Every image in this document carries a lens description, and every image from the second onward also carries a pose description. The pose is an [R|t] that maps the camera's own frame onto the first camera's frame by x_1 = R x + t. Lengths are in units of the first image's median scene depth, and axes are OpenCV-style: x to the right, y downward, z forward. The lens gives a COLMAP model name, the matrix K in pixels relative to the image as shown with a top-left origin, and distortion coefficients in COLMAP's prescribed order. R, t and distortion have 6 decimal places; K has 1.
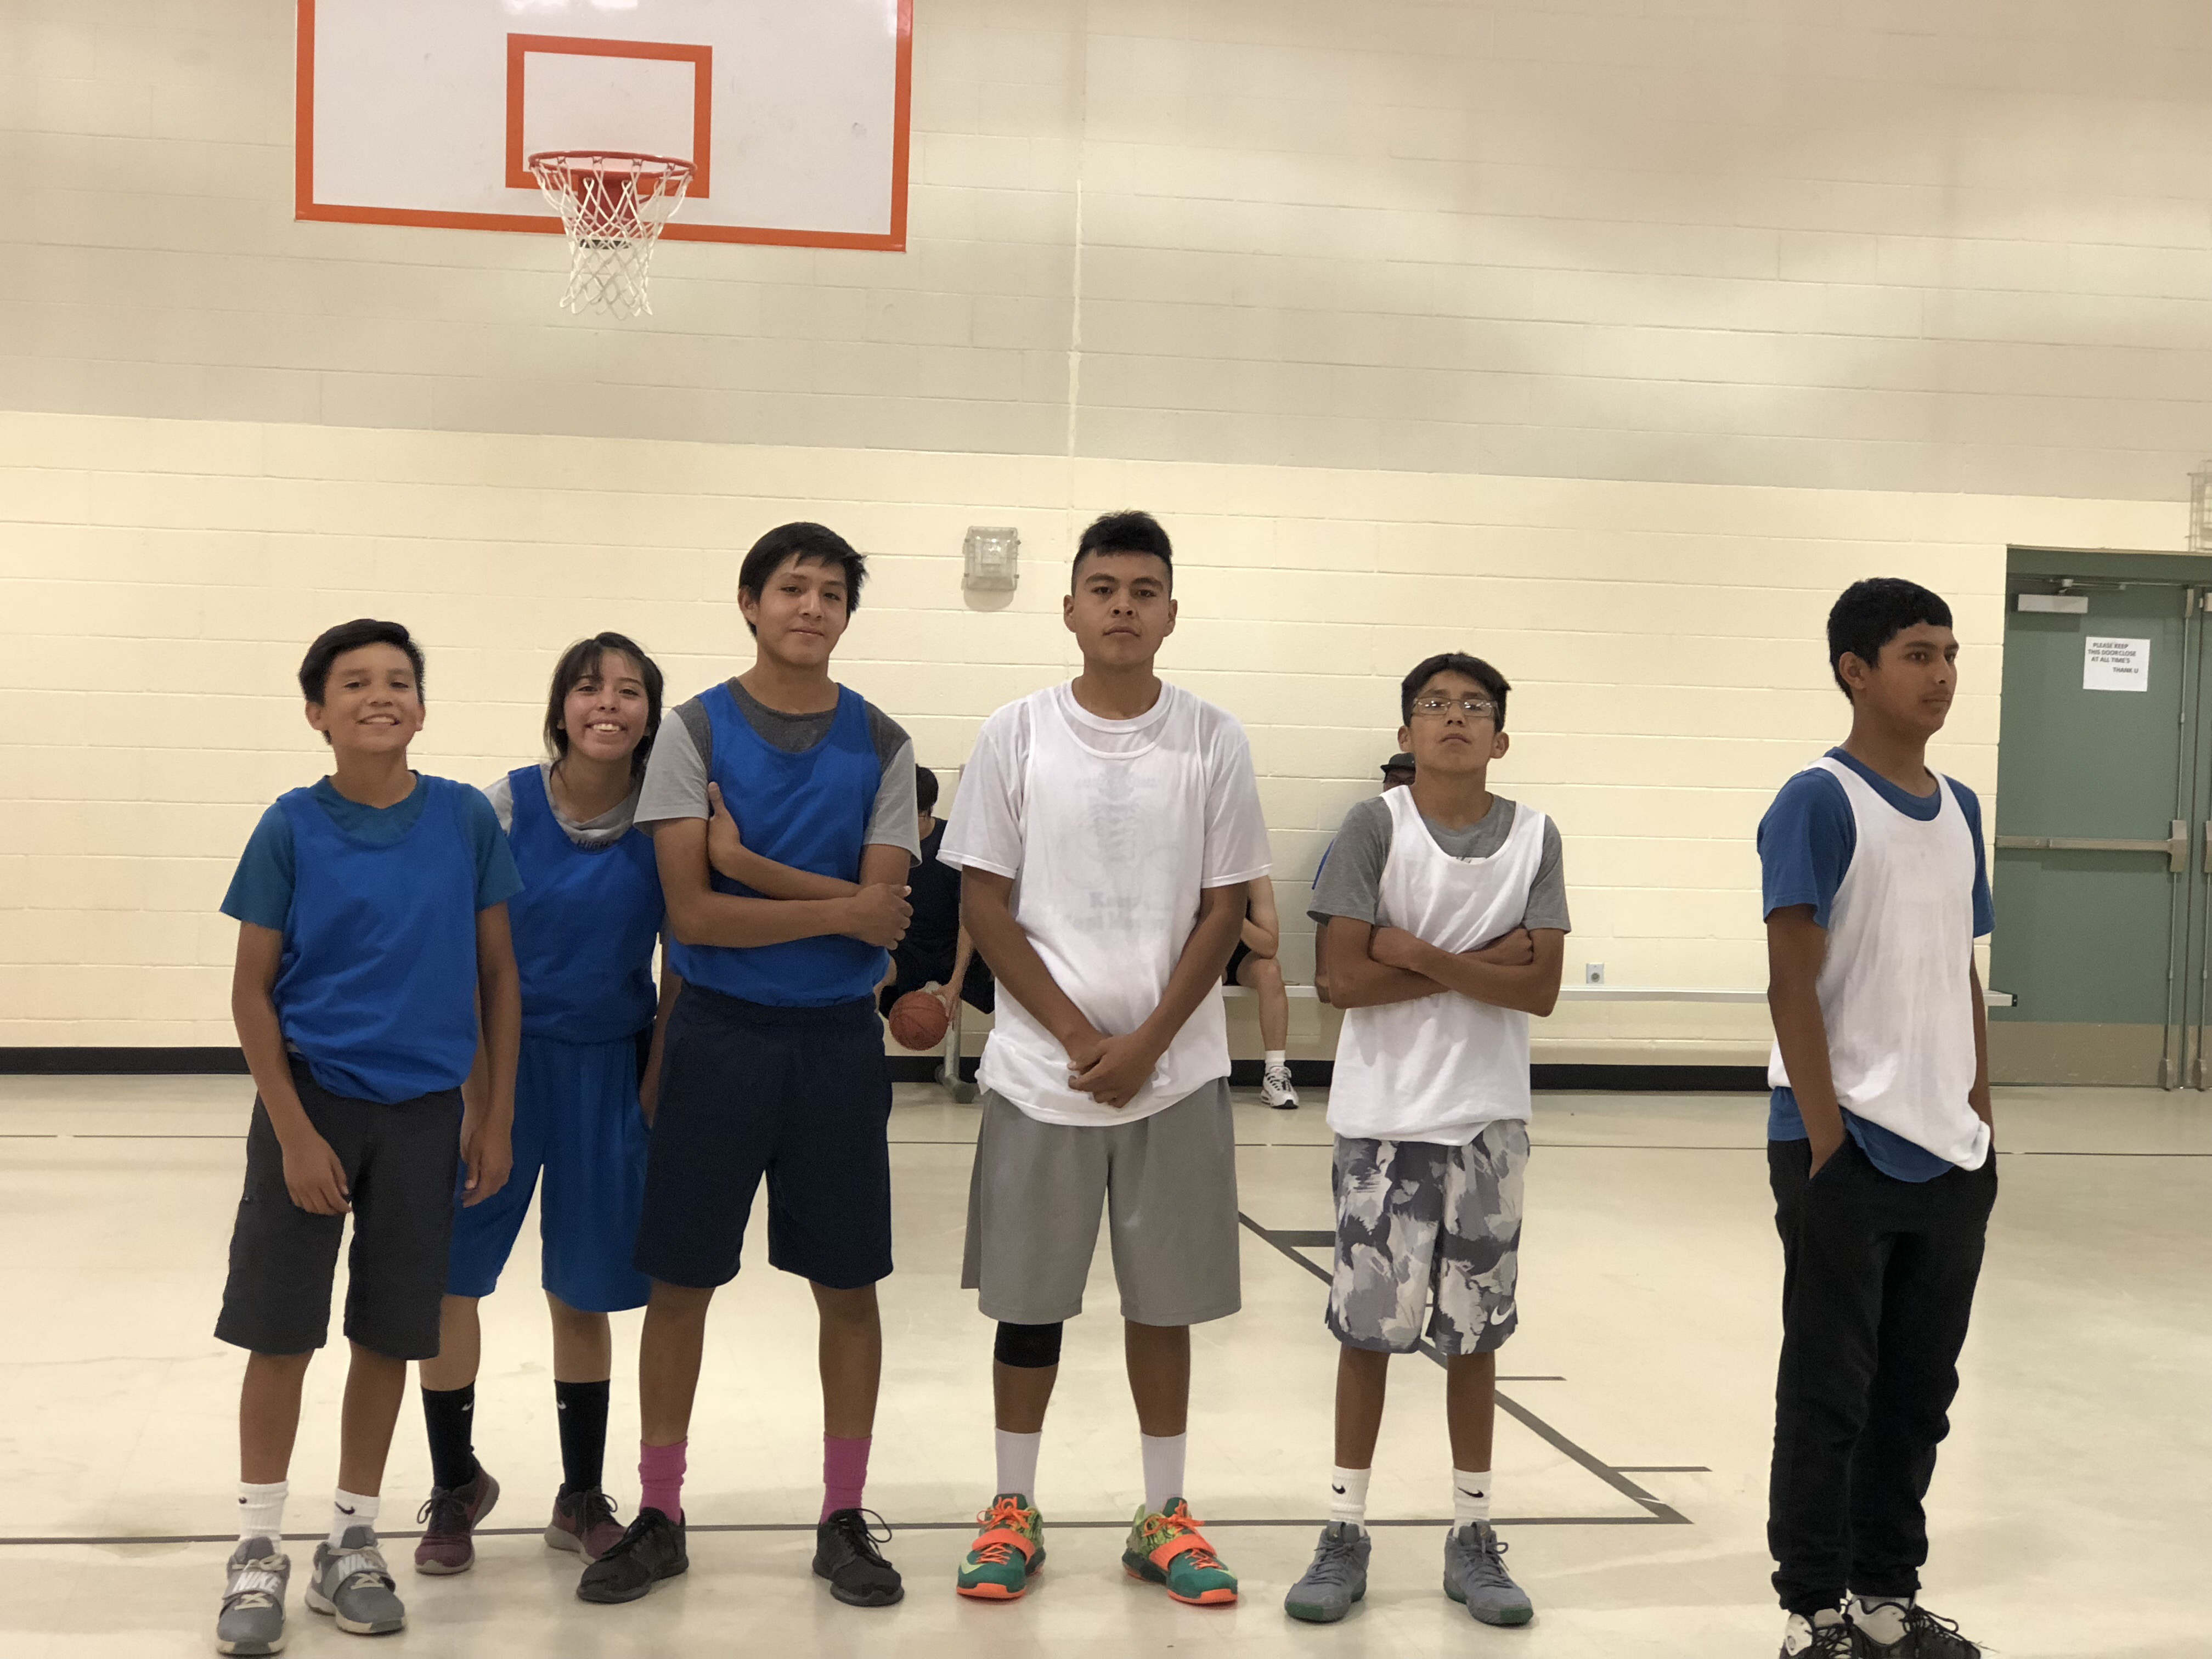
lens RADIAL K [[3739.0, 0, 1164.5], [0, 3739.0, 803.2], [0, 0, 1]] dist [0.093520, 0.000000]
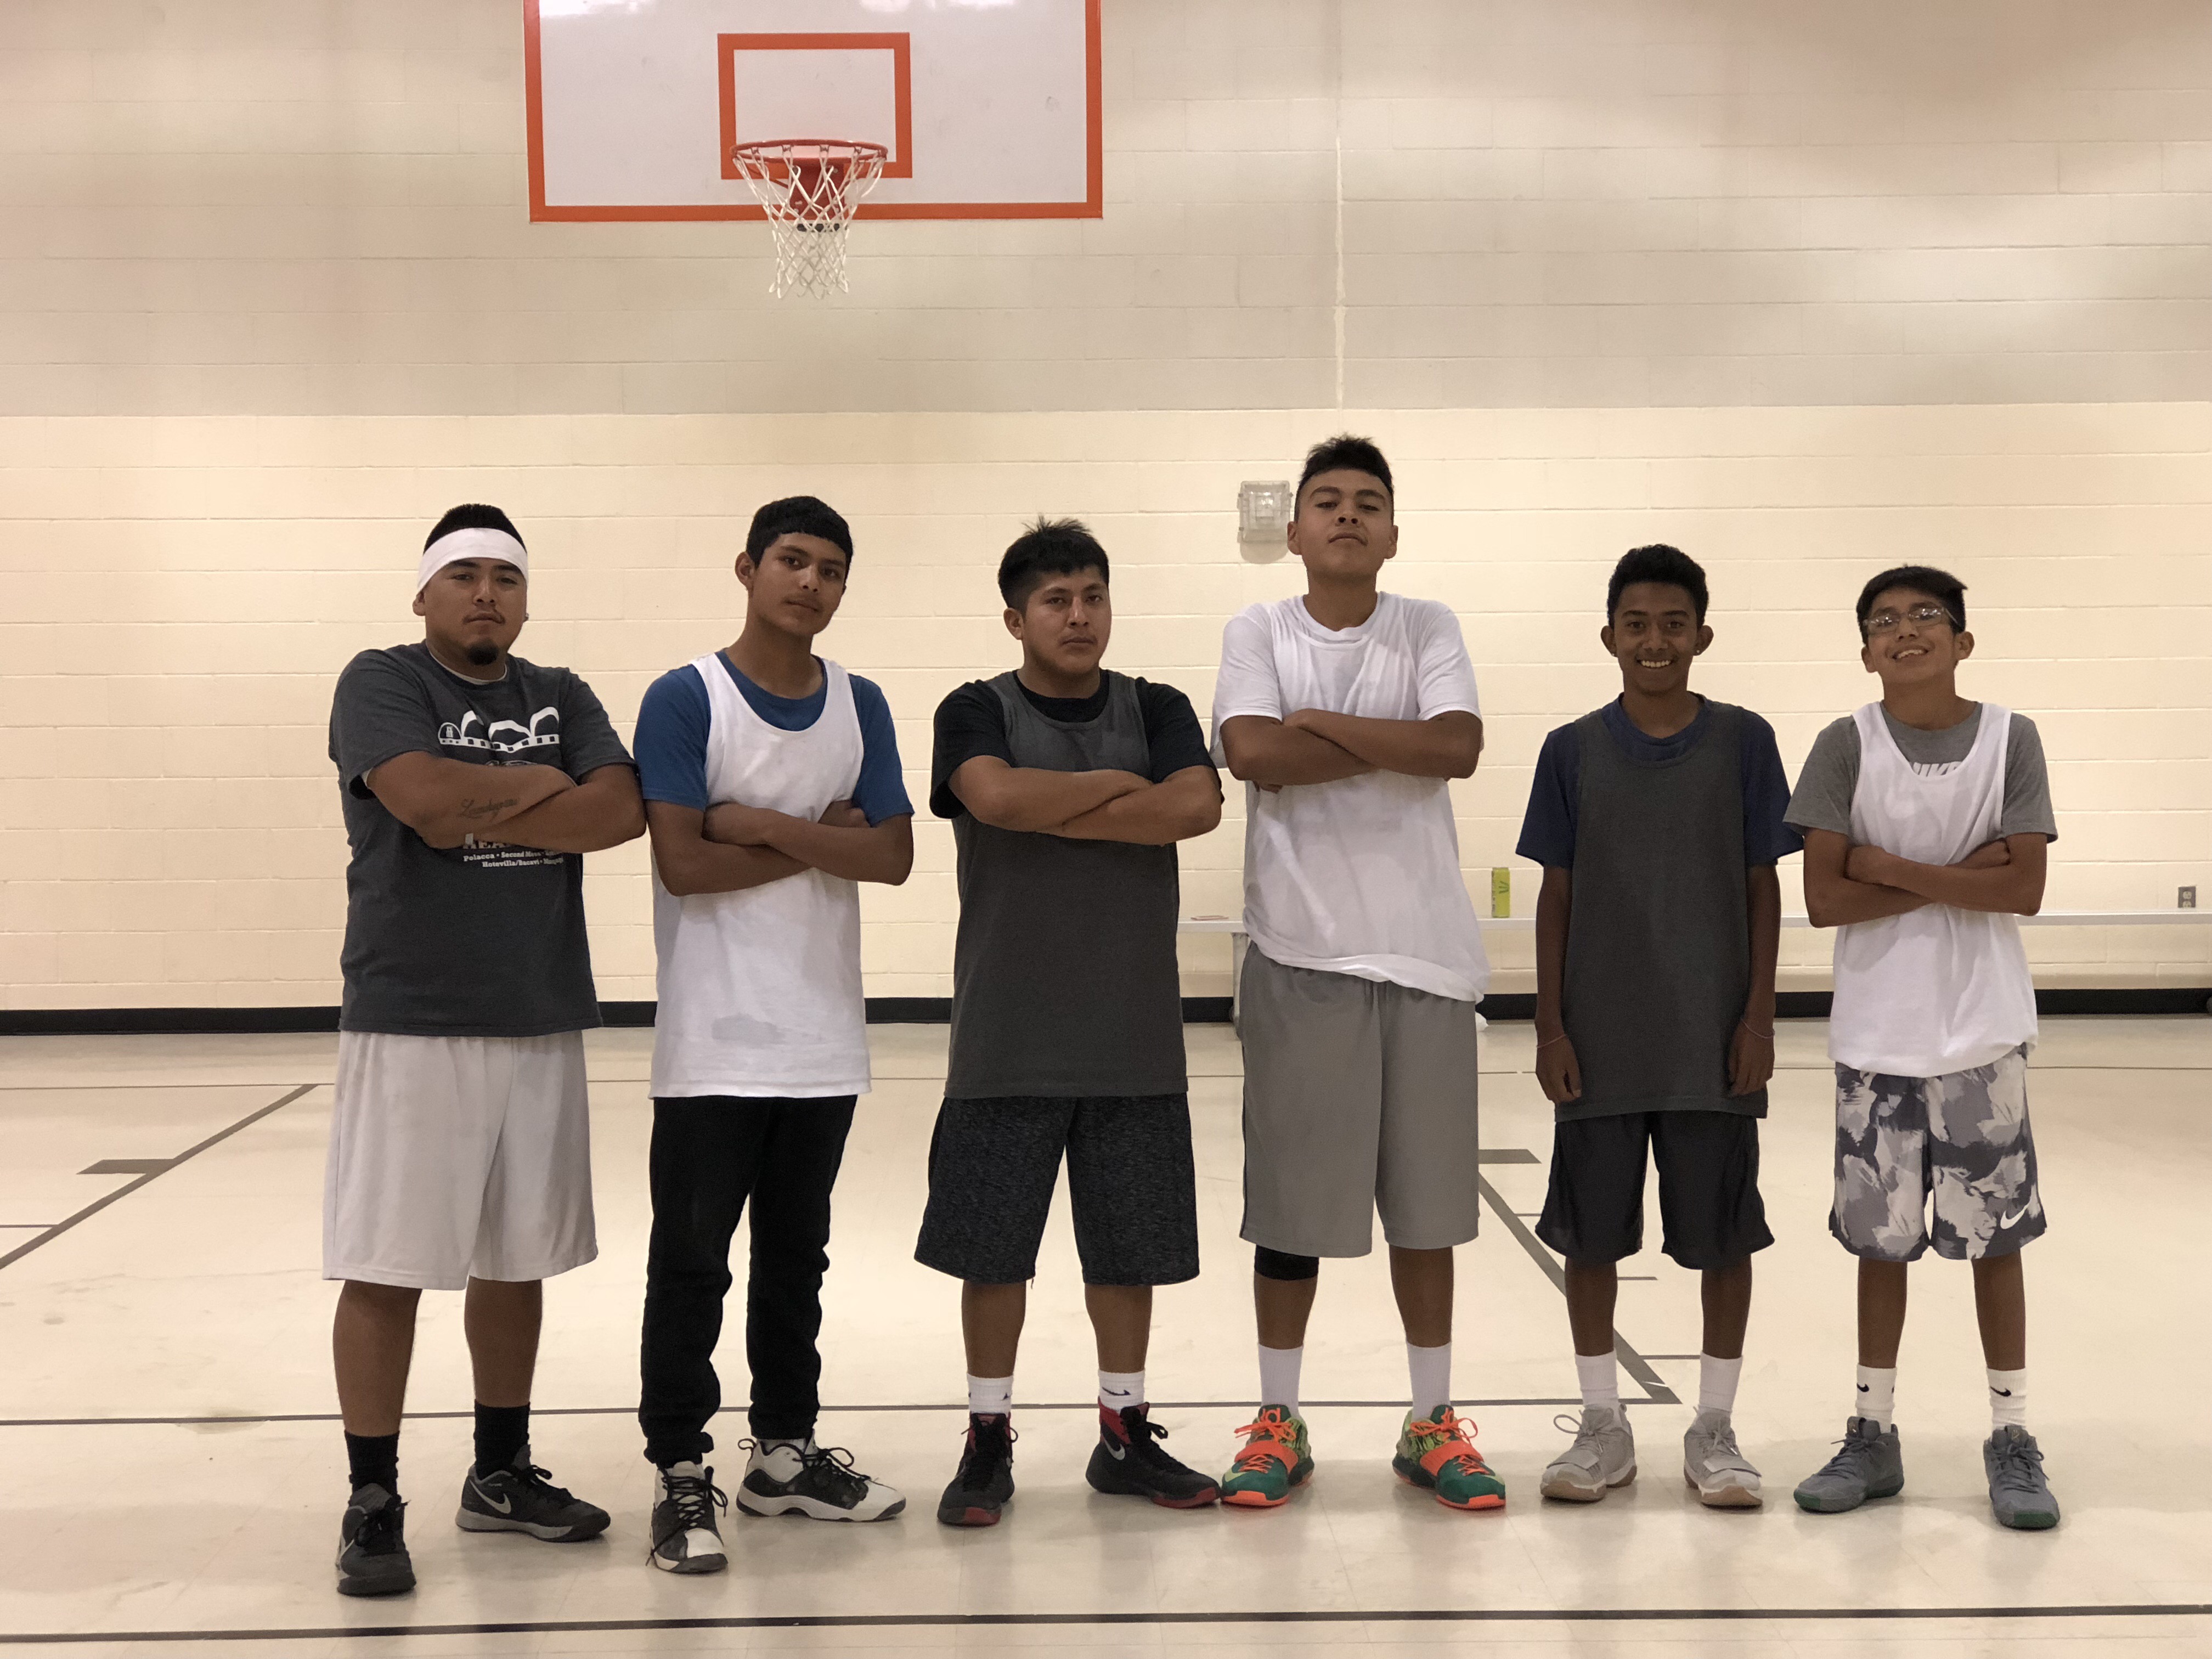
lens RADIAL K [[3739.0, 0, 1143.5], [0, 3739.0, 832.1], [0, 0, 1]] dist [0.093520, 0.000000]
pose [[0.986667, -0.030193, -0.159927, 0.088275], [0.032839, 0.999364, 0.013927, 0.007709], [0.159405, -0.018994, 0.987031, -0.024445]]
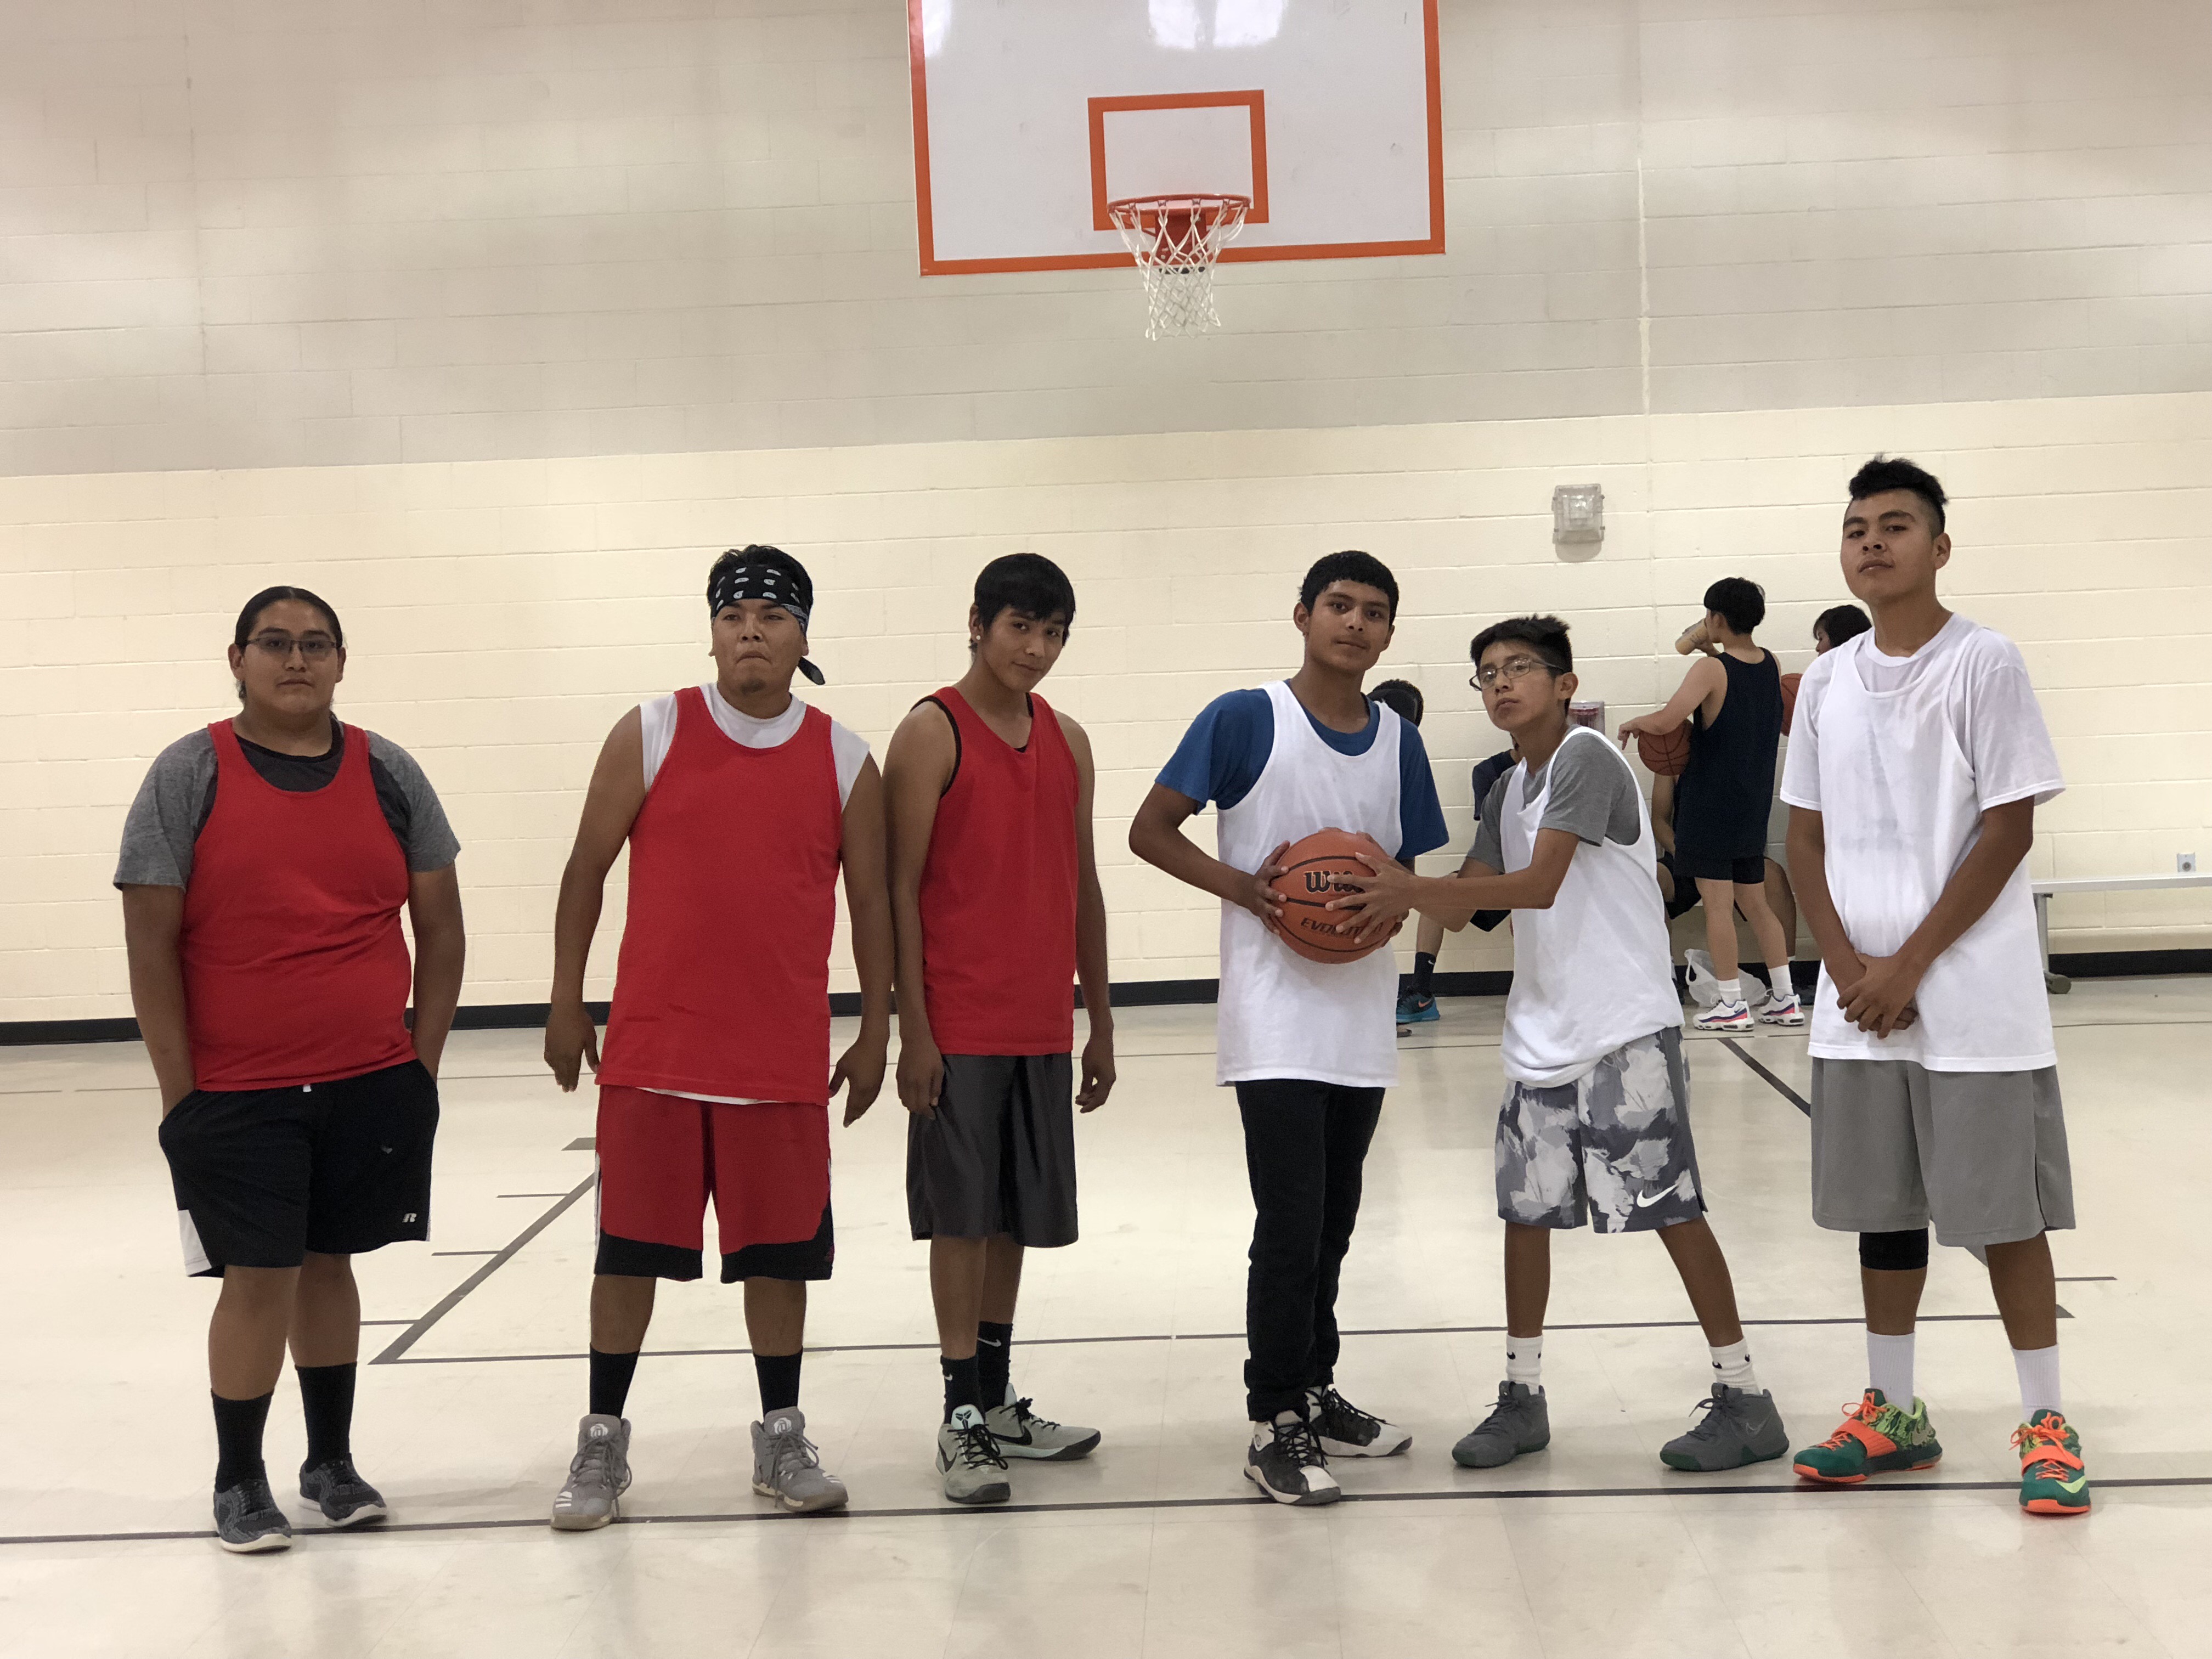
lens RADIAL K [[3739.0, 0, 1135.6], [0, 3739.0, 791.7], [0, 0, 1]] dist [0.093520, 0.000000]
pose [[0.974681, -0.056772, -0.216274, 0.063753], [0.059349, 0.998222, 0.005435, 0.002330], [0.215581, -0.018133, 0.976318, -0.103997]]
